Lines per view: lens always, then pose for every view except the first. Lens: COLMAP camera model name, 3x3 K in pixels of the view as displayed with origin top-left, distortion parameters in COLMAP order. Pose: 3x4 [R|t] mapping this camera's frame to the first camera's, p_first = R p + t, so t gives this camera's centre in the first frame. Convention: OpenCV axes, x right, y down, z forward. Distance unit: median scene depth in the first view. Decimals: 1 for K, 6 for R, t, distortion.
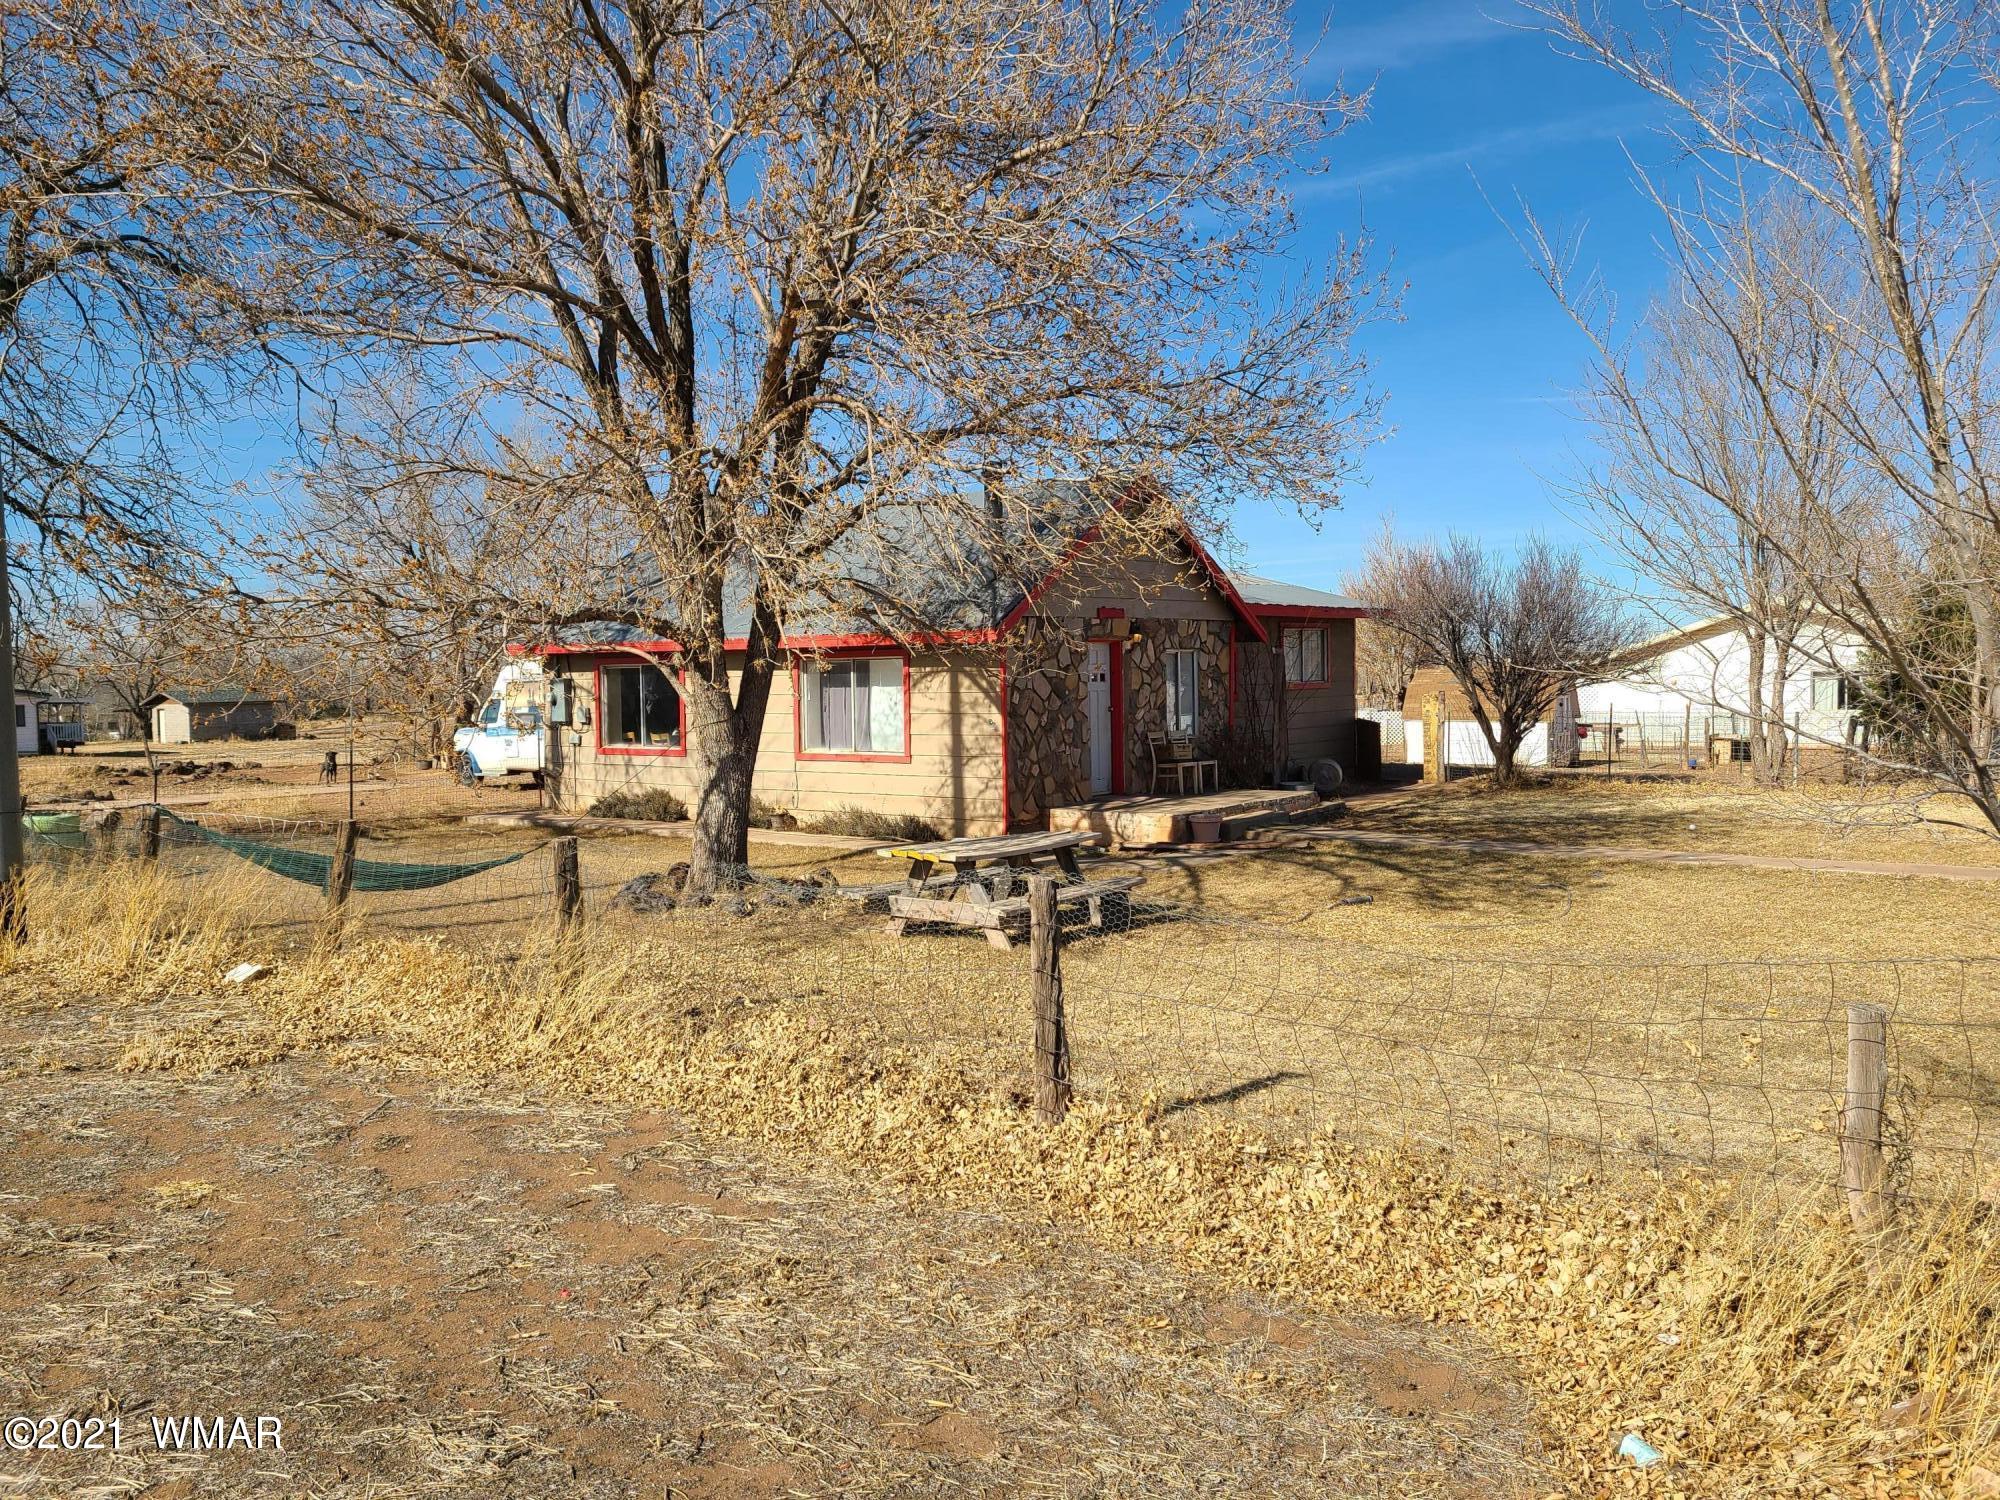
lens RADIAL K [[1524.3, 0, 992.4], [0, 1524.3, 745.1], [0, 0, 1]] dist [0.016145, -0.000882]
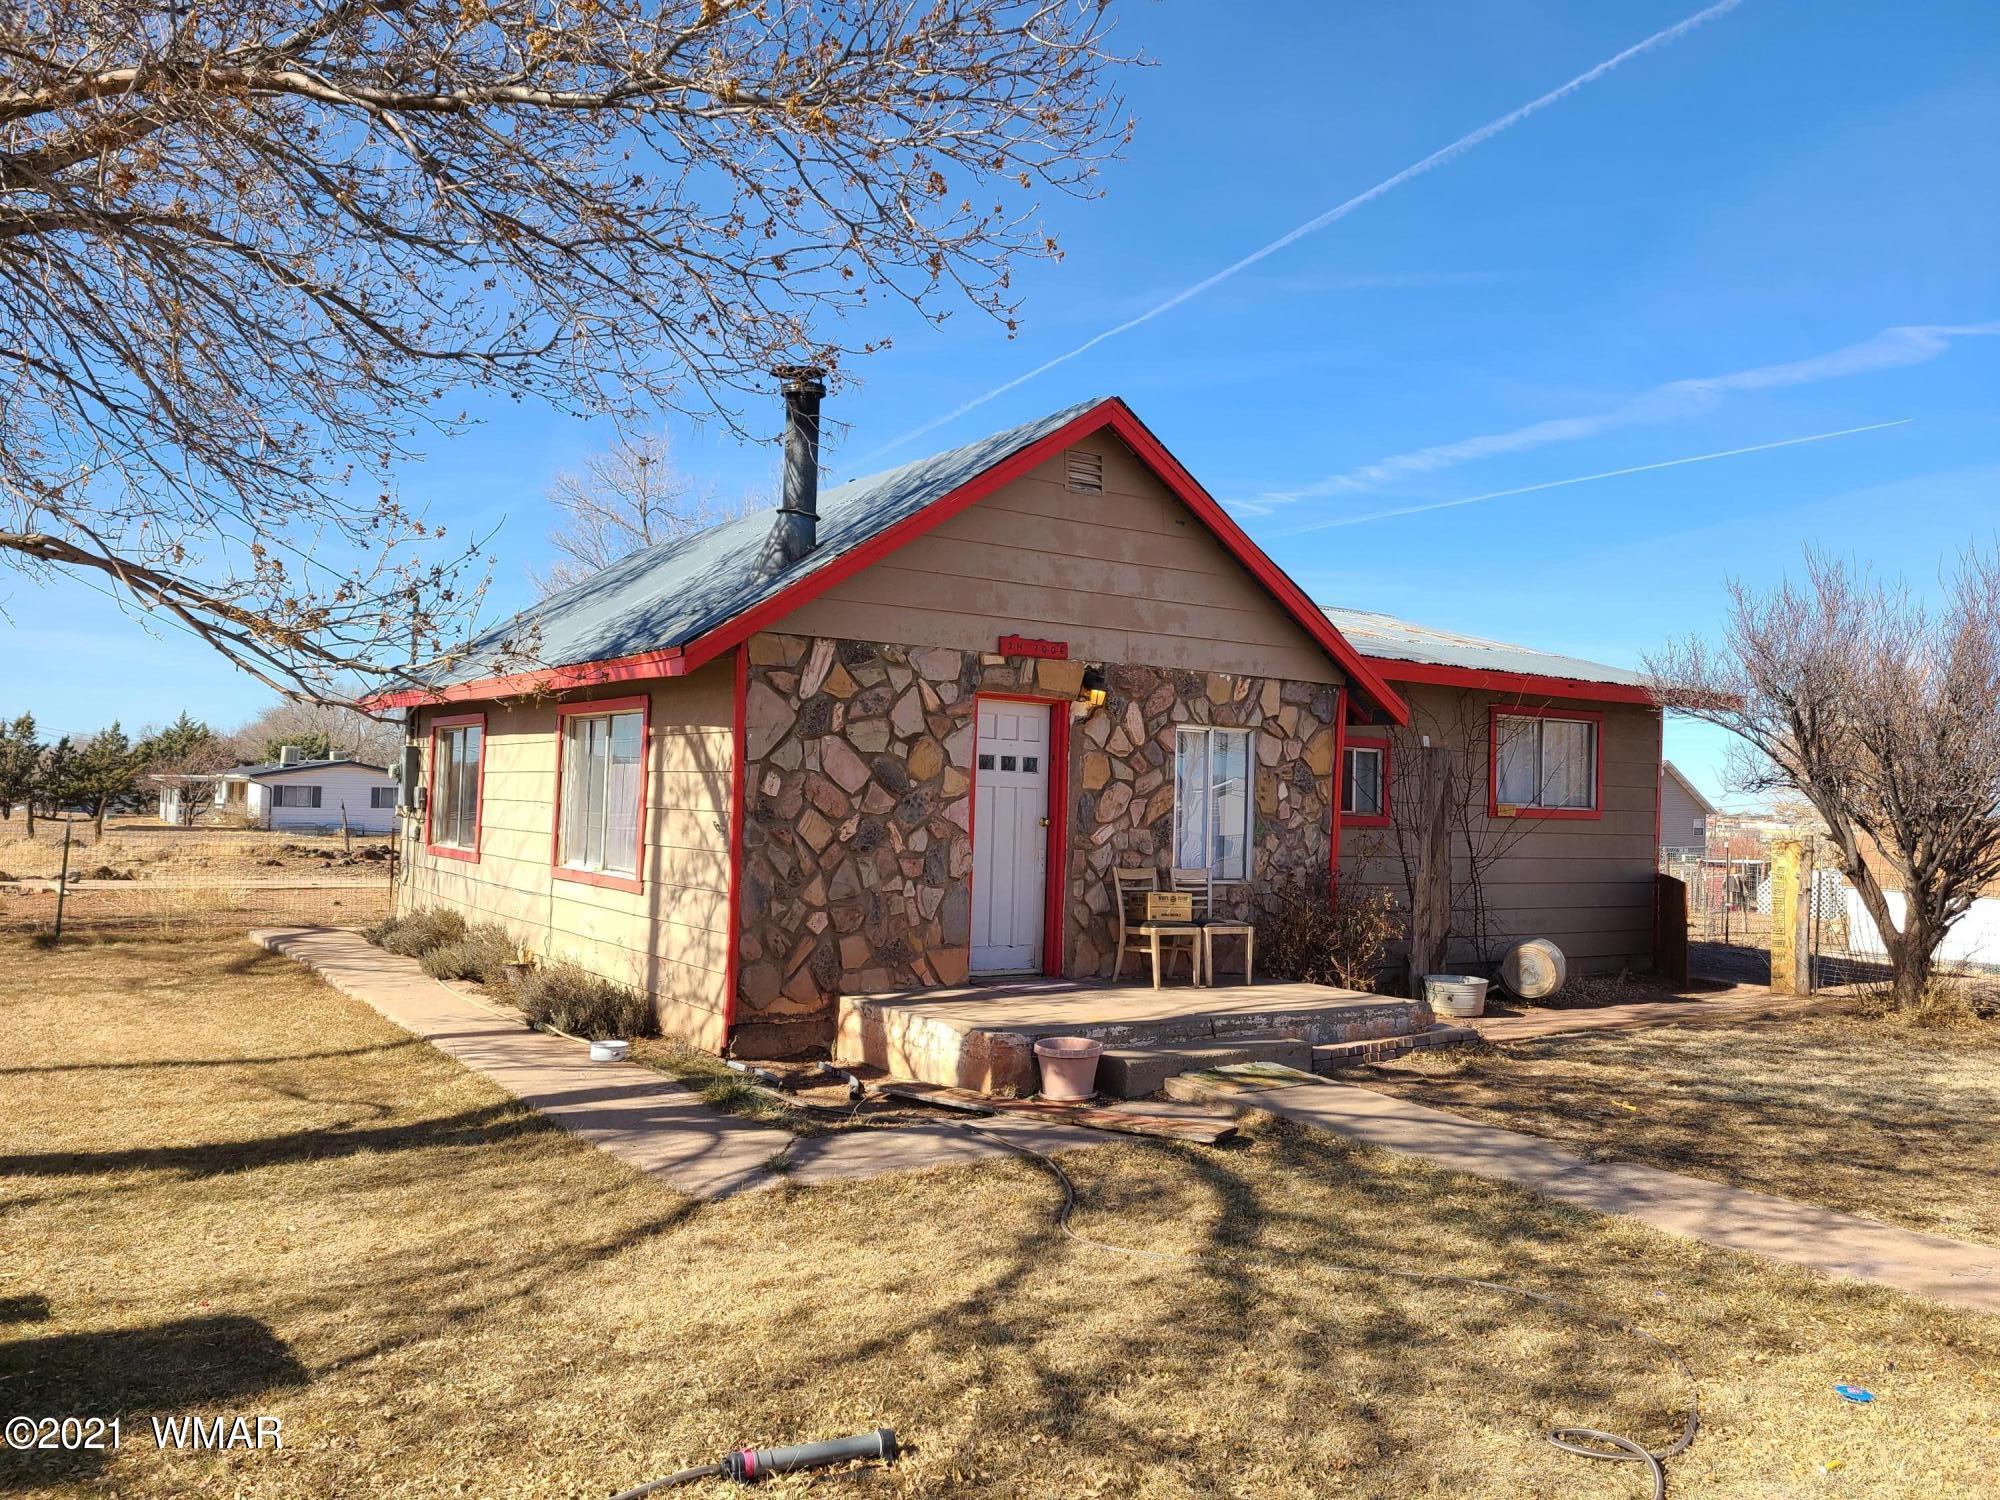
lens RADIAL K [[1524.3, 0, 1019.6], [0, 1524.3, 763.8], [0, 0, 1]] dist [0.016145, -0.000882]
pose [[0.954877, 0.040892, -0.294174, 0.234320], [-0.061428, 0.996252, -0.060905, -0.010134], [0.290581, 0.076228, 0.953809, 0.461184]]
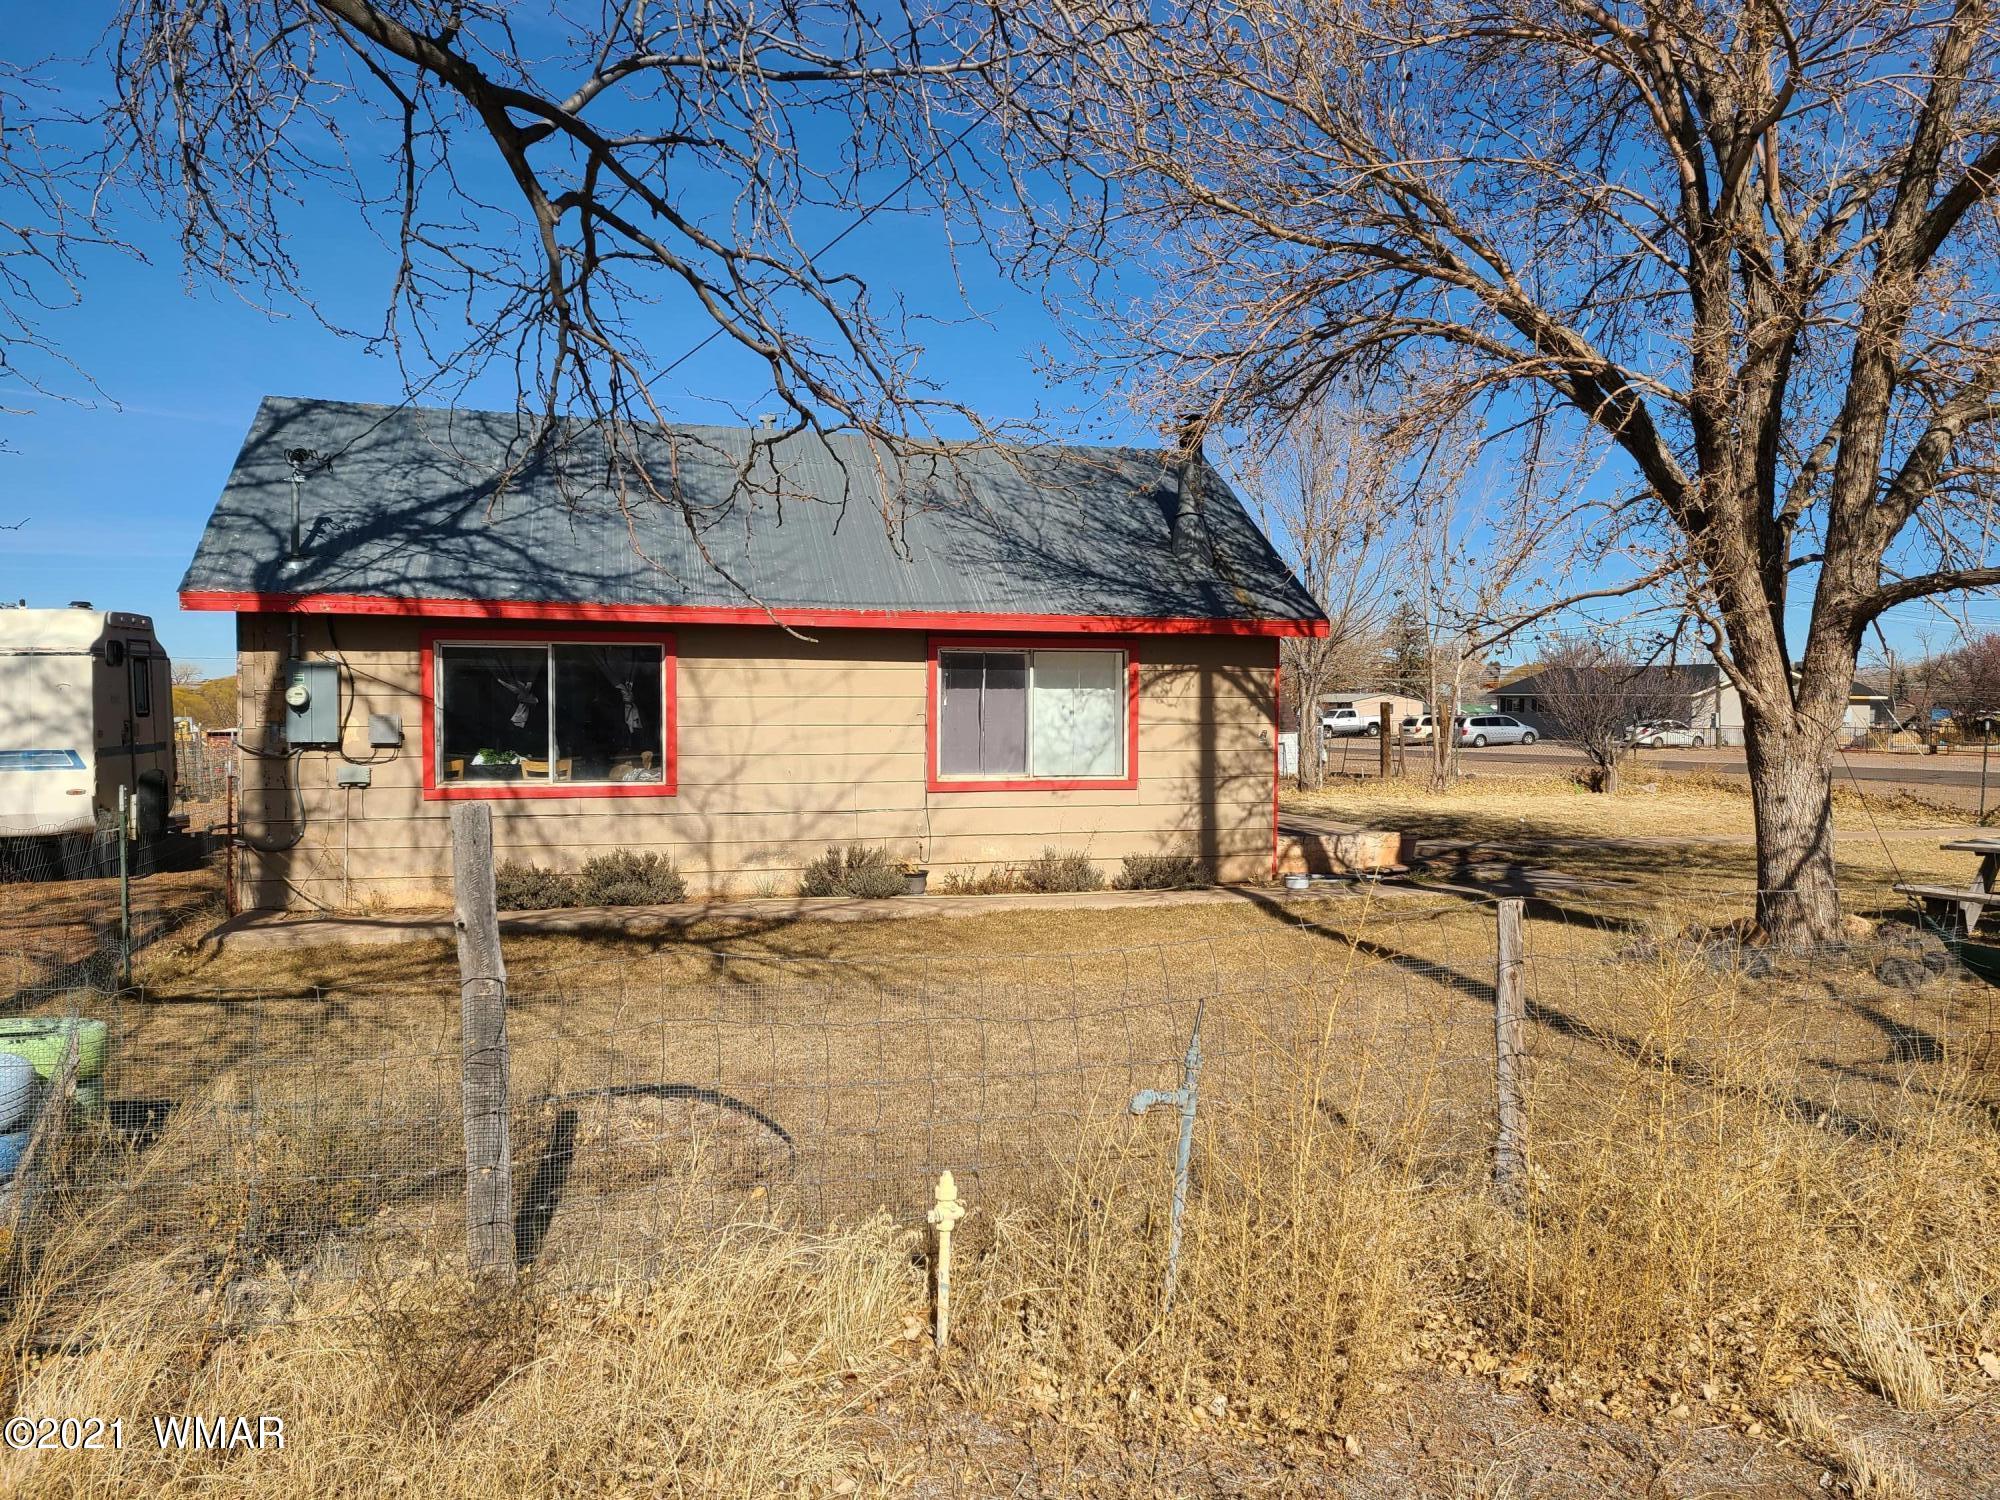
lens RADIAL K [[1524.3, 0, 998.5], [0, 1524.3, 747.7], [0, 0, 1]] dist [0.016145, -0.000882]
pose [[0.558247, -0.006198, 0.829652, -0.681792], [0.024775, 0.999651, -0.009202, -0.003537], [-0.829305, 0.025691, 0.558205, 0.588731]]
